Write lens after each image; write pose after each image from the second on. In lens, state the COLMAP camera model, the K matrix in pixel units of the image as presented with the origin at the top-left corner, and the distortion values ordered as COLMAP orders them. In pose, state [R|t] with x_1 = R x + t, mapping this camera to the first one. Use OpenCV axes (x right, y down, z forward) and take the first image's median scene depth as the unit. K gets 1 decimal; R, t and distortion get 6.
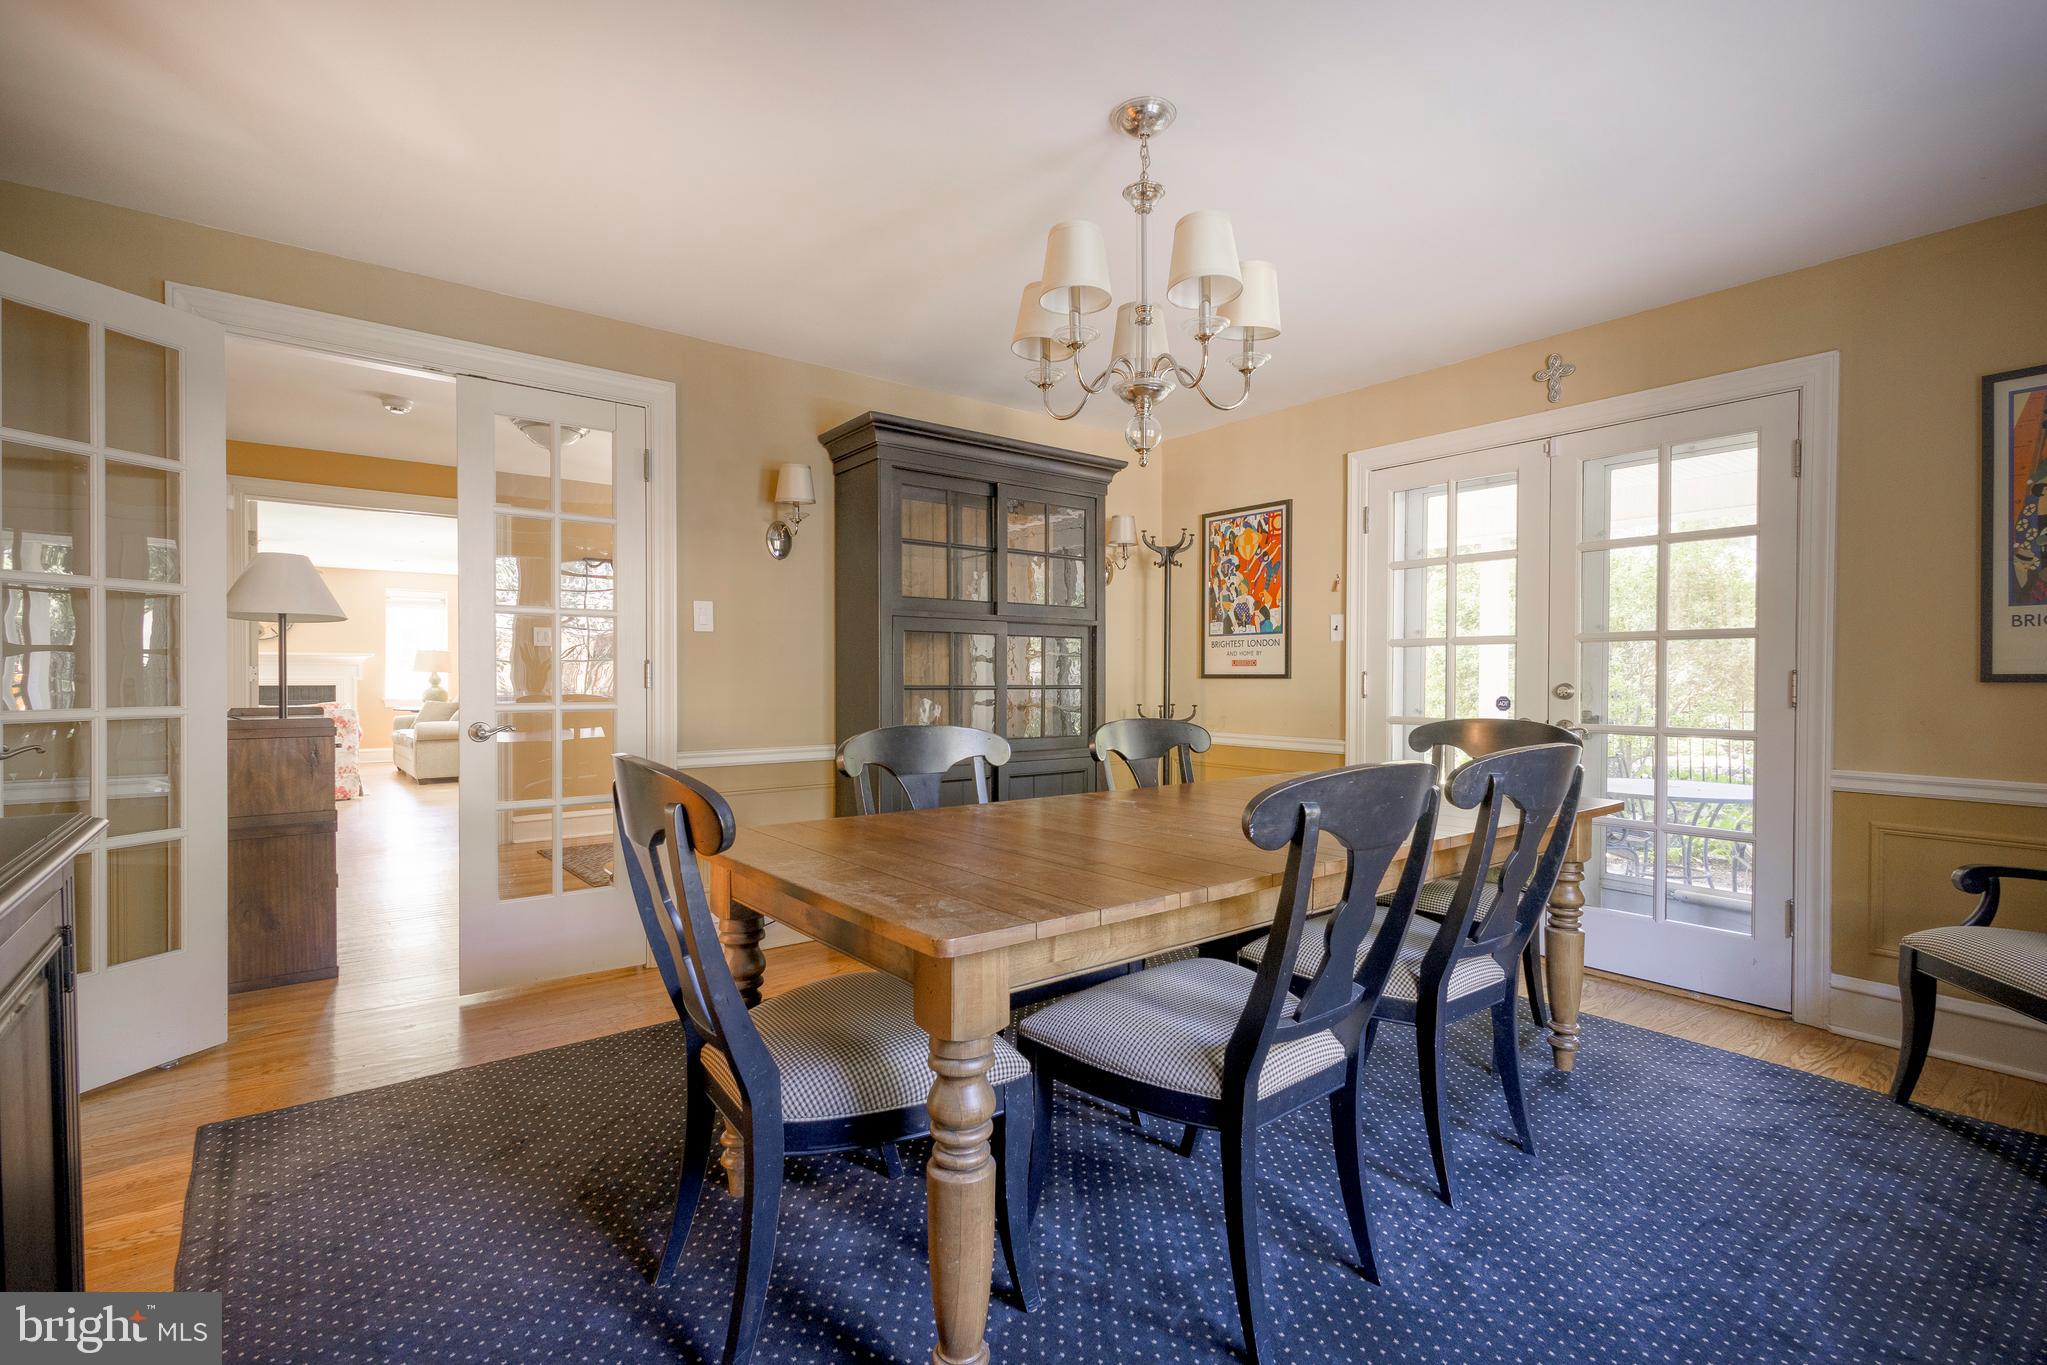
lens RADIAL K [[943.3, 0, 1035.4], [0, 943.3, 673.0], [0, 0, 1]] dist [0.010835, -0.003801]
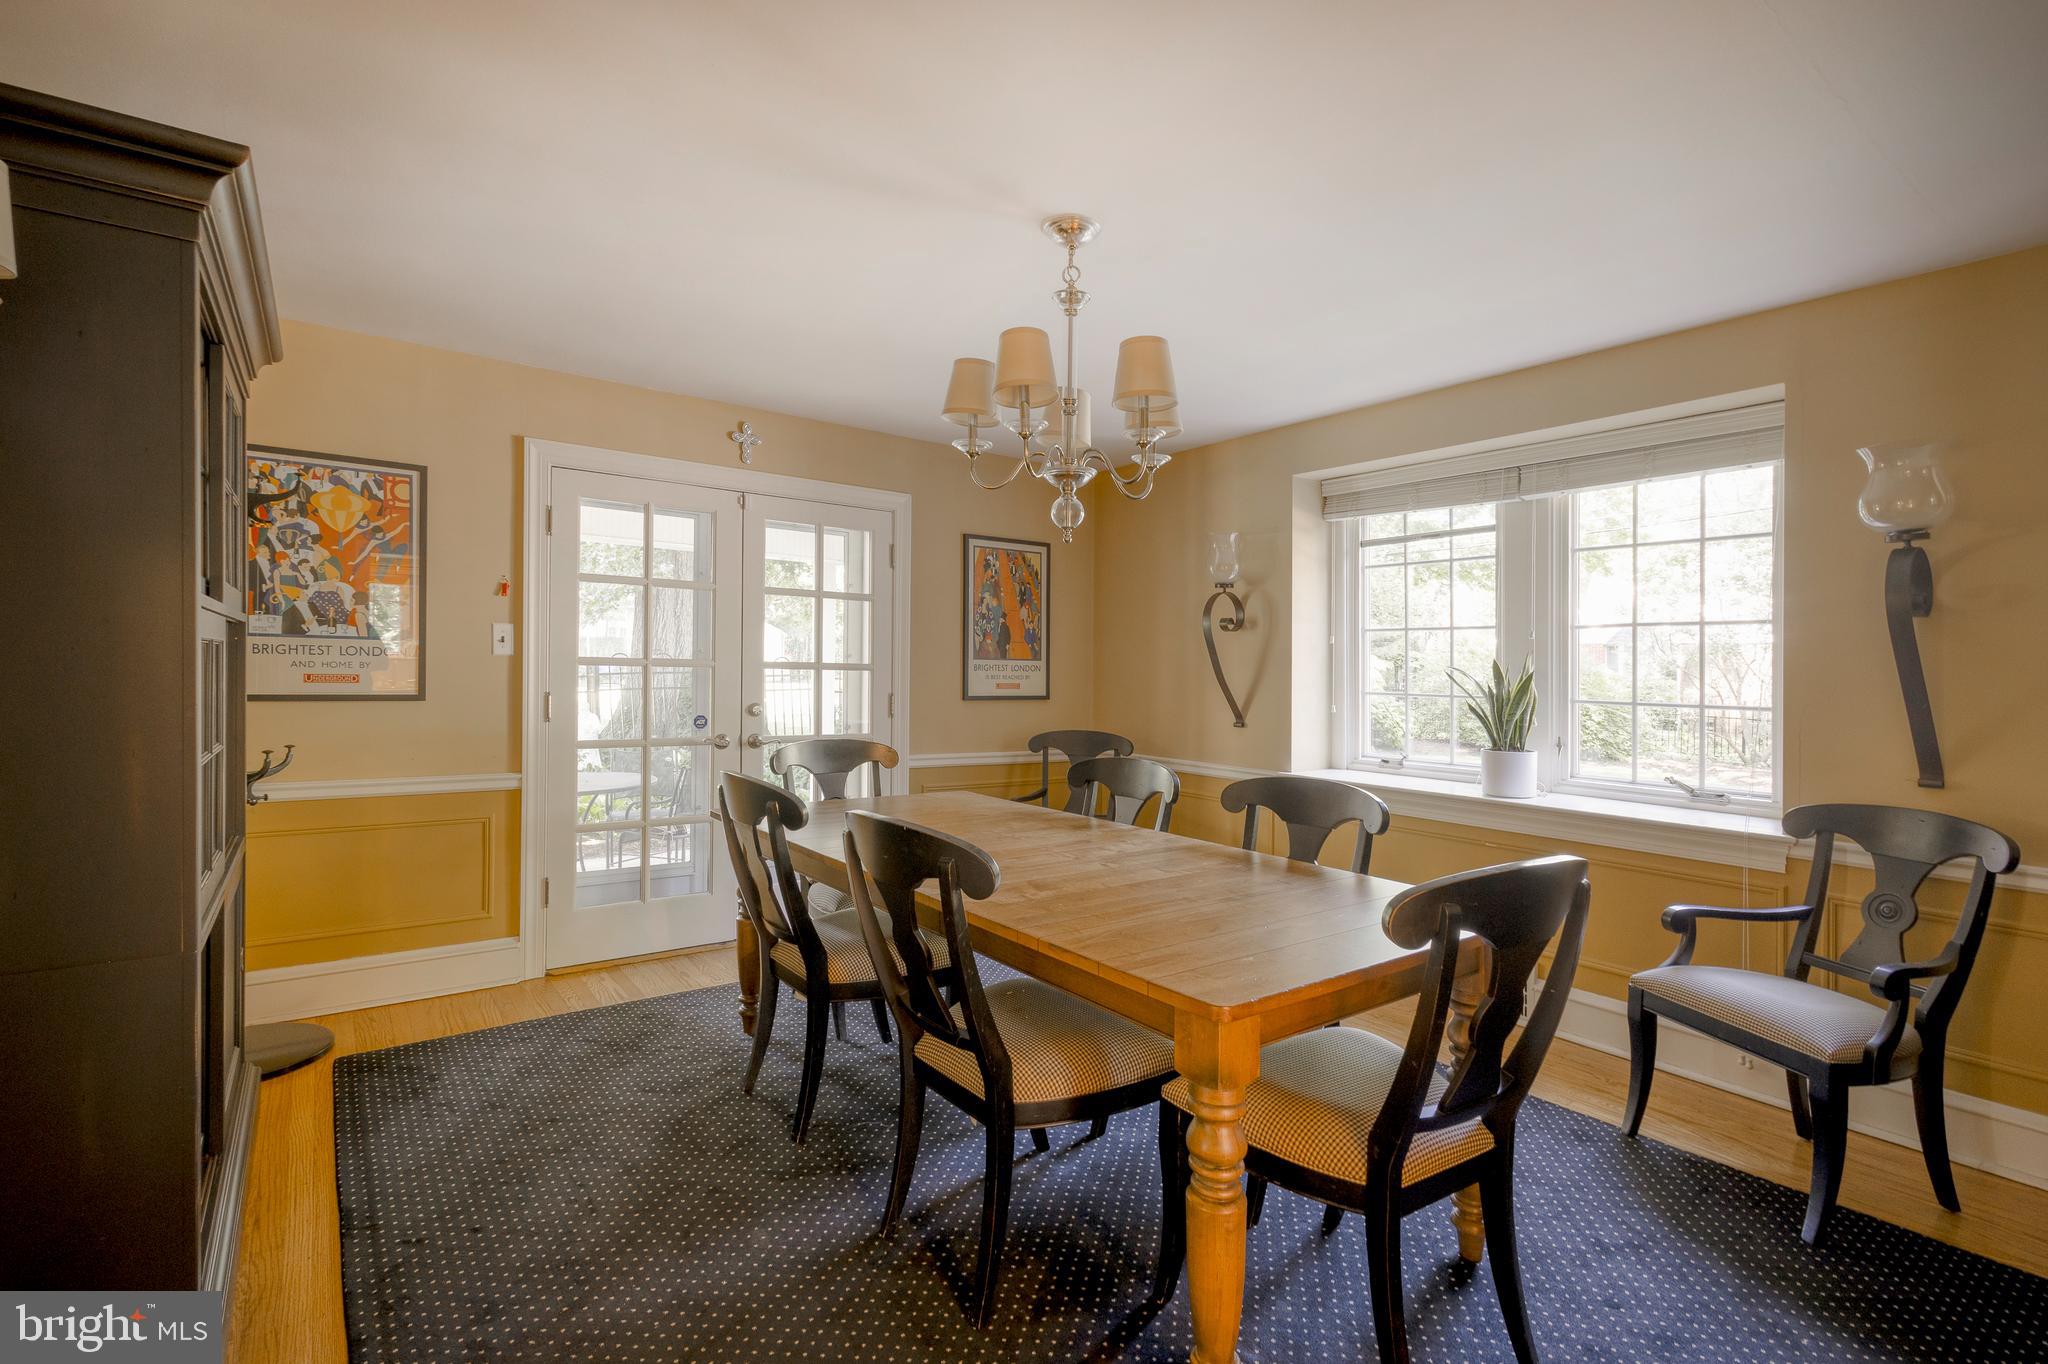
lens RADIAL K [[942.0, 0, 1018.0], [0, 942.0, 691.0], [0, 0, 1]] dist [0.014007, -0.000002]
pose [[0.042040, 0.006342, 0.999096, -0.473723], [-0.003391, 0.999975, -0.006205, 0.001265], [-0.999110, -0.003127, 0.042060, 0.484995]]
